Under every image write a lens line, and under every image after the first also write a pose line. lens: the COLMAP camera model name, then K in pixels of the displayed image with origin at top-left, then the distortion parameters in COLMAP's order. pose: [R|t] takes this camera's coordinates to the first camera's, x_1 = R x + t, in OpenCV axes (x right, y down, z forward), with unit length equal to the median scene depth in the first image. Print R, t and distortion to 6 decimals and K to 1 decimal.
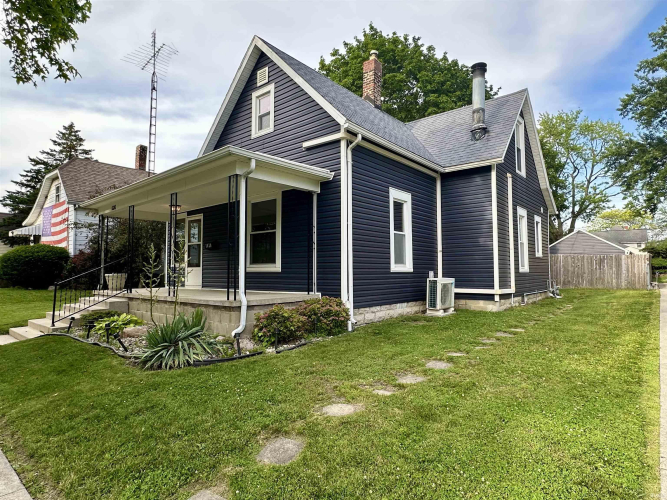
lens RADIAL K [[383.8, 0, 333.7], [0, 383.8, 249.8], [0, 0, 1]] dist [-0.002382, 0.001922]
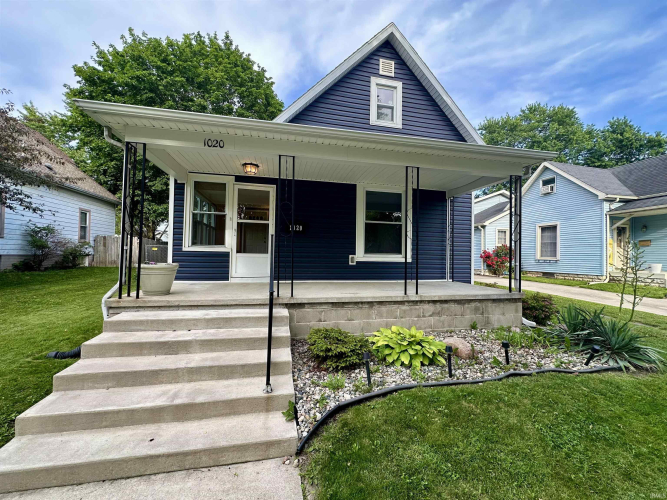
lens RADIAL K [[266.7, 0, 334.4], [0, 266.7, 248.8], [0, 0, 1]] dist [-0.003304, 0.001217]
pose [[0.602532, 0.035332, 0.797313, -0.765805], [-0.064937, 0.997878, 0.004853, 0.025957], [-0.795449, -0.054699, 0.603547, 0.627896]]
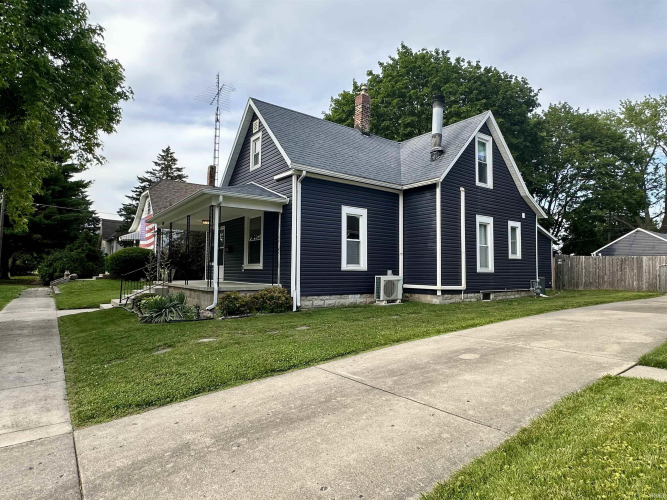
lens RADIAL K [[383.8, 0, 334.1], [0, 383.8, 248.7], [0, 0, 1]] dist [-0.002382, 0.001922]
pose [[0.974264, -0.001175, -0.225407, 0.372629], [0.001170, 0.999999, -0.000156, -0.014201], [0.225407, -0.000112, 0.974265, -0.254367]]
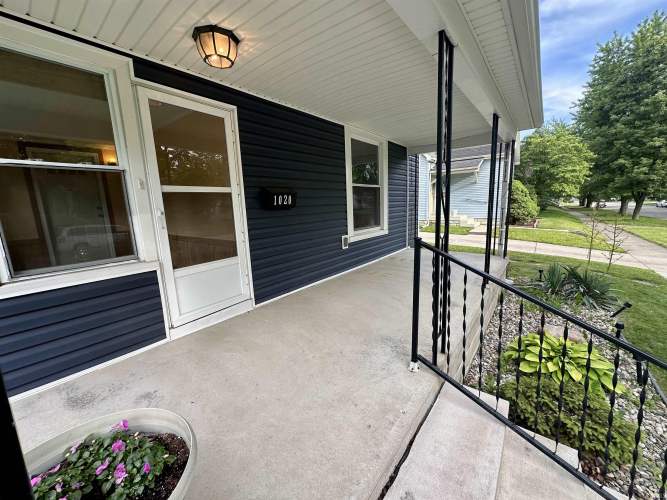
lens RADIAL K [[266.7, 0, 335.8], [0, 266.7, 248.9], [0, 0, 1]] dist [-0.003304, 0.001217]
pose [[-0.041408, -0.158541, 0.986484, -0.671182], [-0.015822, 0.987311, 0.158010, -0.005551], [-0.999017, -0.009065, -0.043391, 1.007660]]
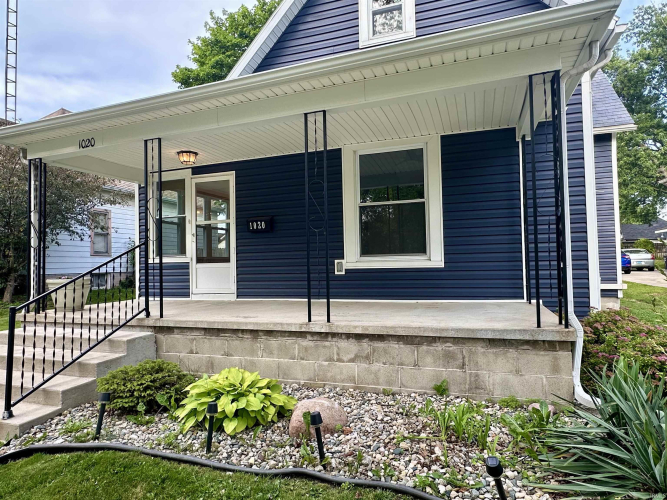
lens RADIAL K [[403.5, 0, 332.1], [0, 403.5, 251.0], [0, 0, 1]] dist [-0.004959, -0.000673]
pose [[0.933455, -0.005607, 0.358650, -0.466084], [-0.001646, 0.999800, 0.019915, 0.015857], [-0.358690, -0.019180, 0.933260, 0.407615]]
